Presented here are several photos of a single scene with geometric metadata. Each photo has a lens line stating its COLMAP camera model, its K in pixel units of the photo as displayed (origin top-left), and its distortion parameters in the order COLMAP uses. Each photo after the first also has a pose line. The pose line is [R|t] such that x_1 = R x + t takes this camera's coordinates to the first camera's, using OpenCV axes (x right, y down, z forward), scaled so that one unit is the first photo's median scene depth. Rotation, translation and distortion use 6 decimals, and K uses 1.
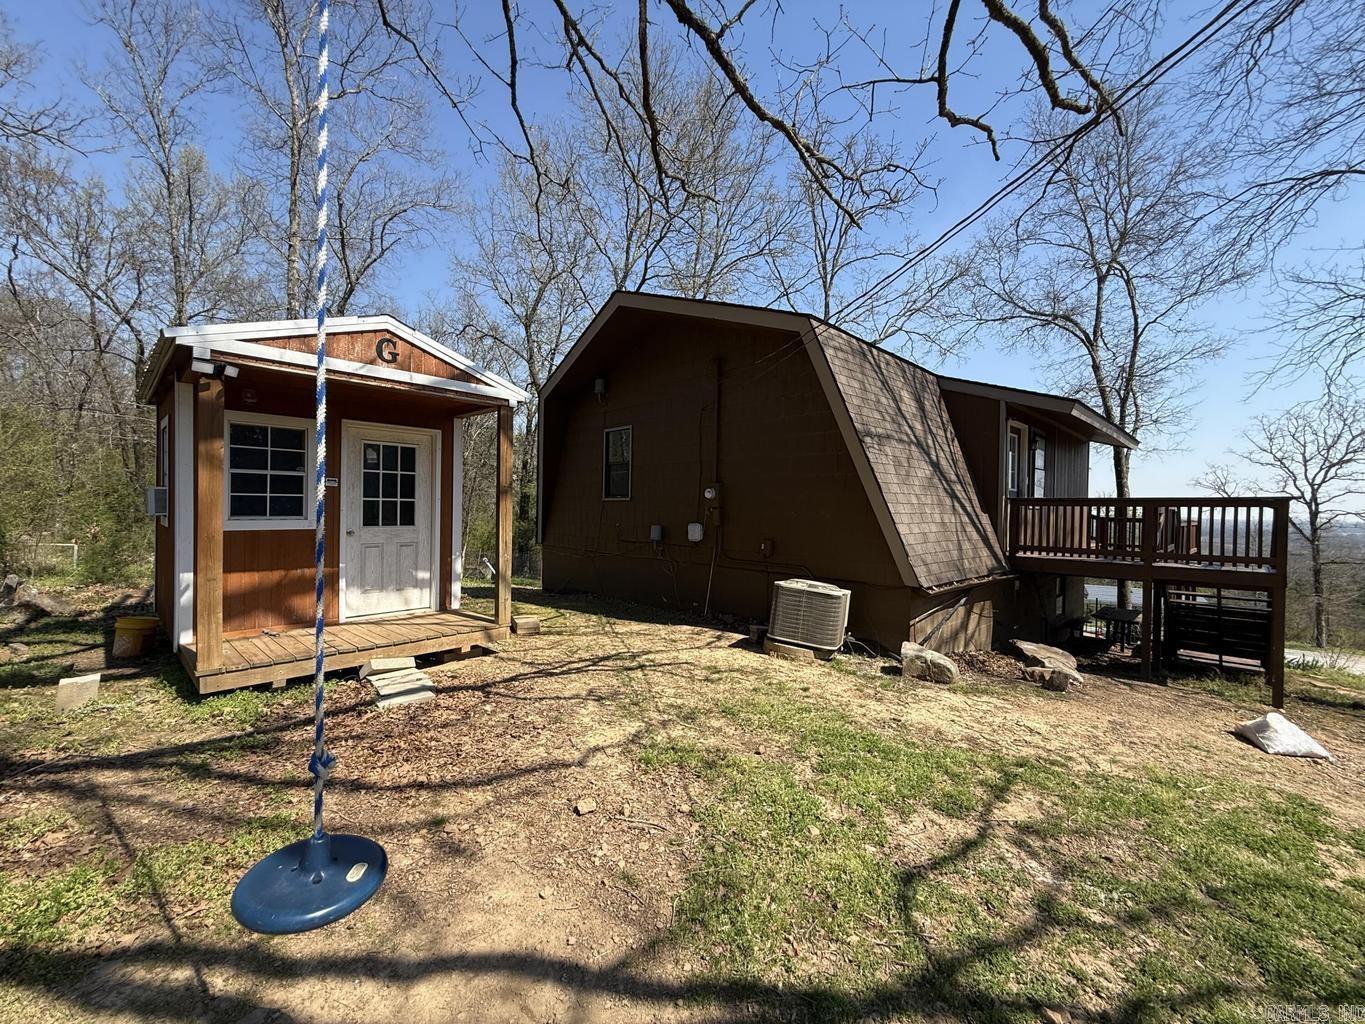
lens RADIAL K [[548.6, 0, 686.0], [0, 548.6, 512.5], [0, 0, 1]] dist [0.000249, 0.000593]
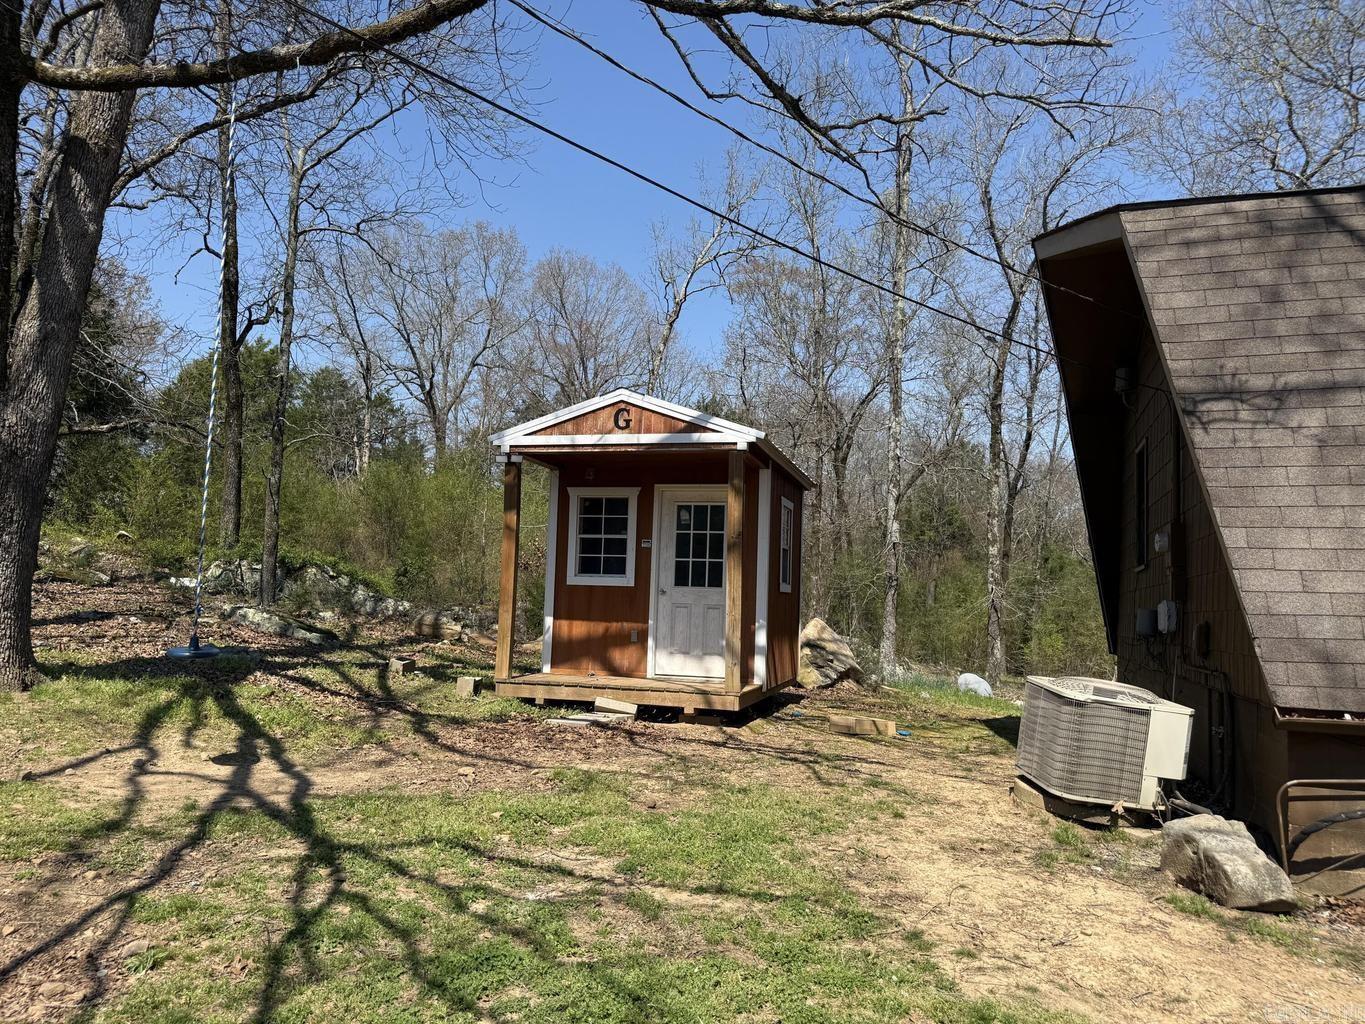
lens RADIAL K [[957.8, 0, 684.6], [0, 957.8, 512.3], [0, 0, 1]] dist [0.047552, -0.057345]
pose [[0.463720, -0.084685, -0.881925, 1.098676], [-0.036724, 0.992729, -0.114634, 0.101547], [0.885220, 0.085546, 0.457238, 0.214339]]
